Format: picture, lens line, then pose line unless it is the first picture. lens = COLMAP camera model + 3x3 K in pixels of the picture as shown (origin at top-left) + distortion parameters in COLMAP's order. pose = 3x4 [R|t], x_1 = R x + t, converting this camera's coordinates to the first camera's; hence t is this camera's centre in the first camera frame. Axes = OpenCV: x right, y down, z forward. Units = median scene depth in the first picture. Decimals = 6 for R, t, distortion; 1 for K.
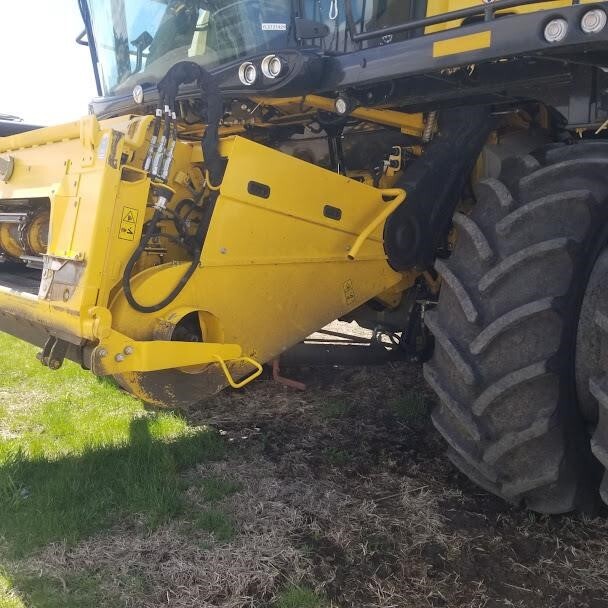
lens RADIAL K [[645.9, 0, 297.1], [0, 645.9, 294.8], [0, 0, 1]] dist [0.150795, -0.314819]
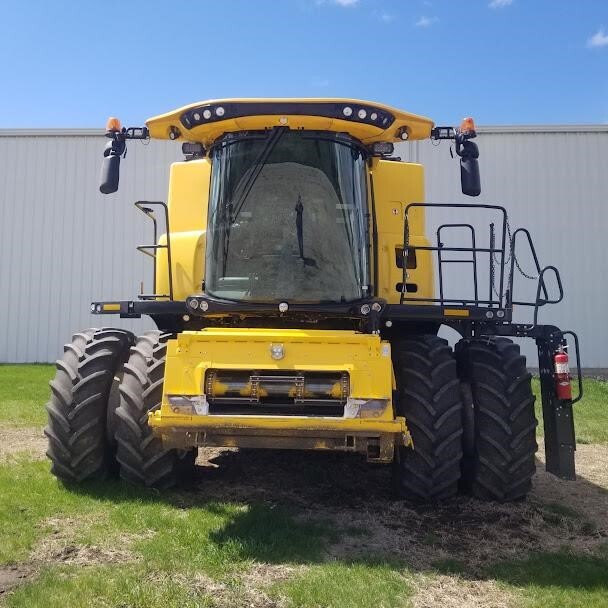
lens RADIAL K [[641.4, 0, 289.5], [0, 641.4, 287.4], [0, 0, 1]] dist [0.146505, -0.306265]
pose [[0.703045, 0.057063, 0.708852, -1.881515], [0.074760, 0.985322, -0.153466, -0.099339], [-0.707205, 0.160888, 0.688459, -0.352970]]
